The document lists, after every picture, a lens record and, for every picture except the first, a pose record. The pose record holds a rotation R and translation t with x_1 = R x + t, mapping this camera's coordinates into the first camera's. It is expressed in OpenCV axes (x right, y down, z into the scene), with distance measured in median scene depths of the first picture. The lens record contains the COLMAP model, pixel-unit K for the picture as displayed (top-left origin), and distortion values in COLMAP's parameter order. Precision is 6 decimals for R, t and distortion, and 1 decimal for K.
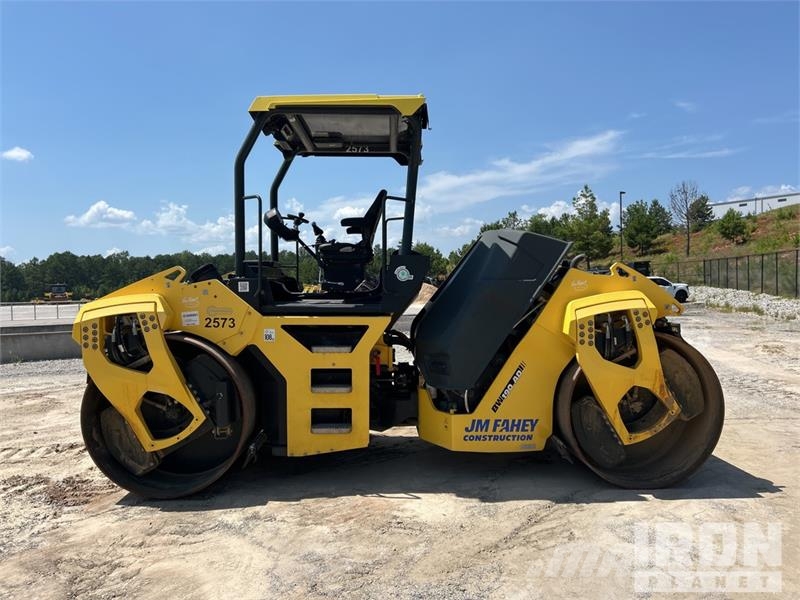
lens RADIAL K [[601.9, 0, 405.2], [0, 601.9, 296.3], [0, 0, 1]] dist [0.057573, -0.062330]
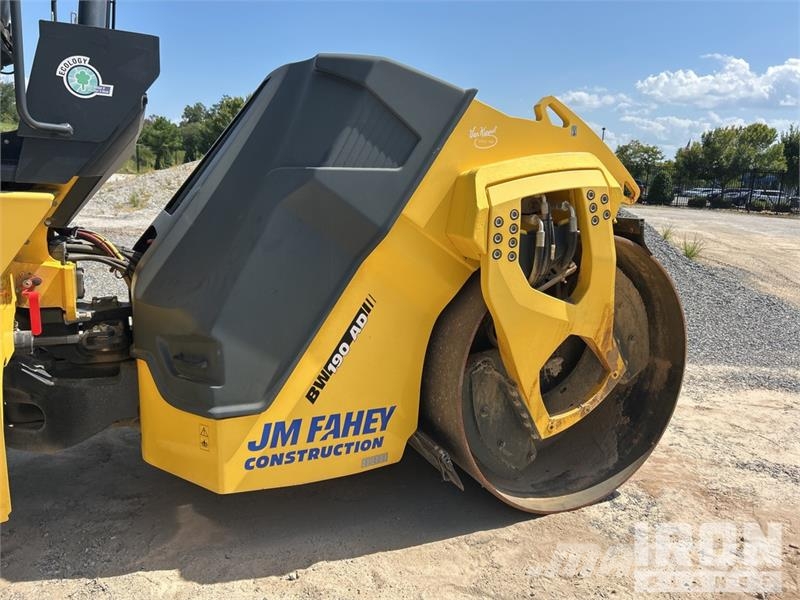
lens RADIAL K [[601.9, 0, 392.2], [0, 601.9, 294.9], [0, 0, 1]] dist [0.057573, -0.062330]
pose [[0.925988, -0.033450, 0.376069, 0.031421], [-0.023919, 0.988869, 0.146852, 0.037082], [-0.376795, -0.144979, 0.914881, 0.555748]]
